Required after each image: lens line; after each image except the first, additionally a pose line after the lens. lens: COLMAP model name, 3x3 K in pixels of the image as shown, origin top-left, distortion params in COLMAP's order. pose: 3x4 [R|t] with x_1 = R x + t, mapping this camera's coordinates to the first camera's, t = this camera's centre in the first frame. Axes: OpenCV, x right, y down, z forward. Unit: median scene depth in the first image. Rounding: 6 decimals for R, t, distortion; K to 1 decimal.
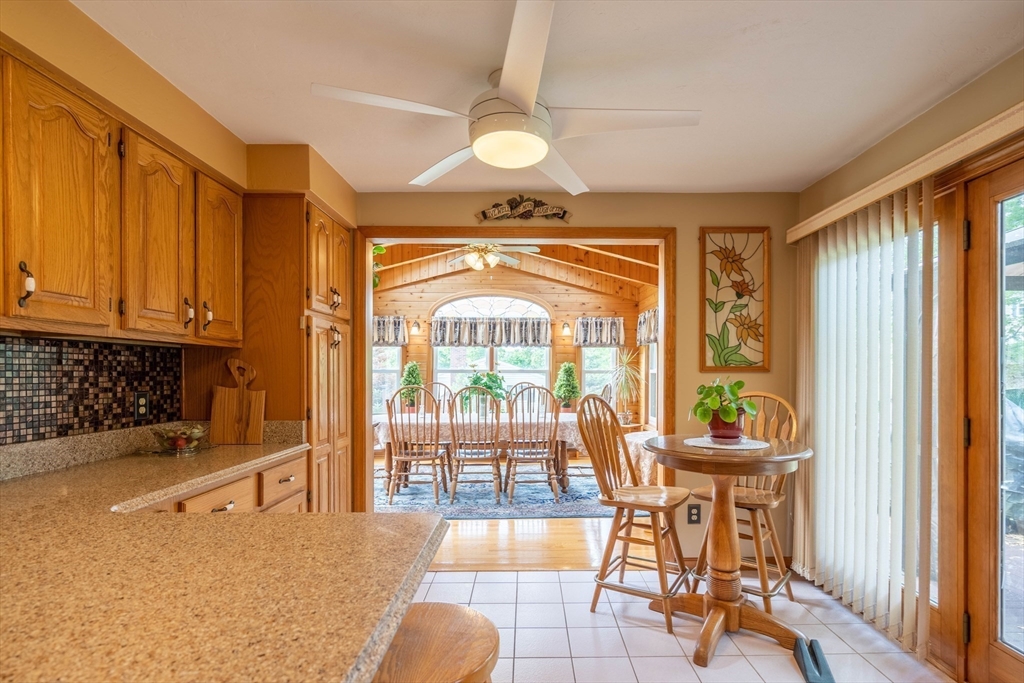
lens RADIAL K [[469.9, 0, 558.7], [0, 469.9, 380.6], [0, 0, 1]] dist [-0.005722, 0.003411]
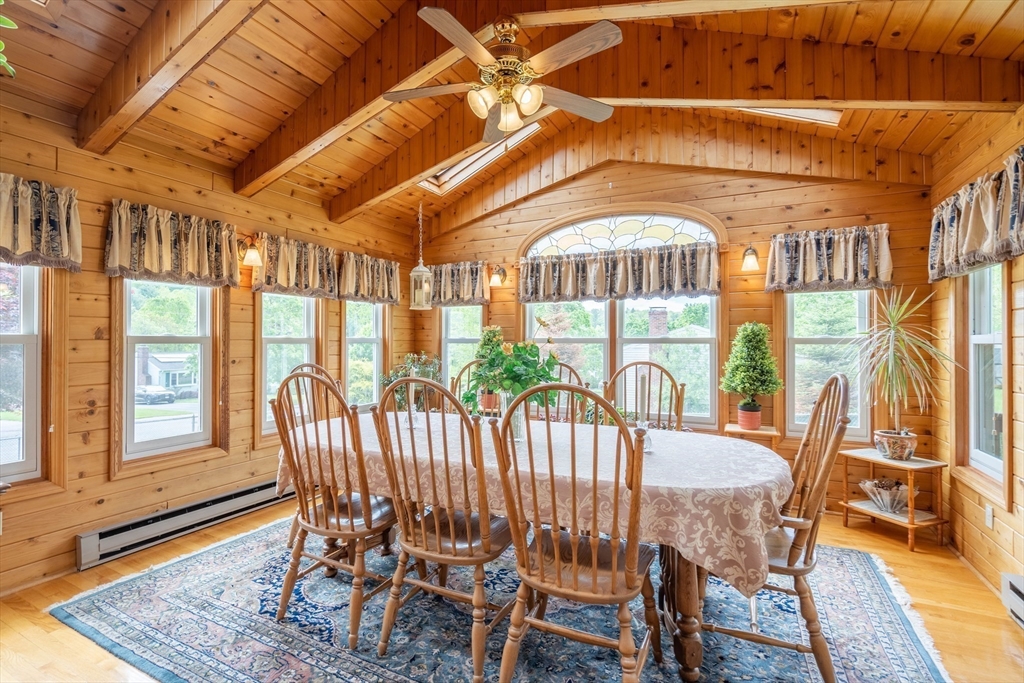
lens RADIAL K [[469.9, 0, 513.6], [0, 469.9, 338.0], [0, 0, 1]] dist [-0.005722, 0.003411]
pose [[0.861326, -0.005927, -0.508018, 0.054701], [-0.008770, 0.999609, -0.026532, -0.006145], [0.507977, 0.027308, 0.860938, 0.425427]]
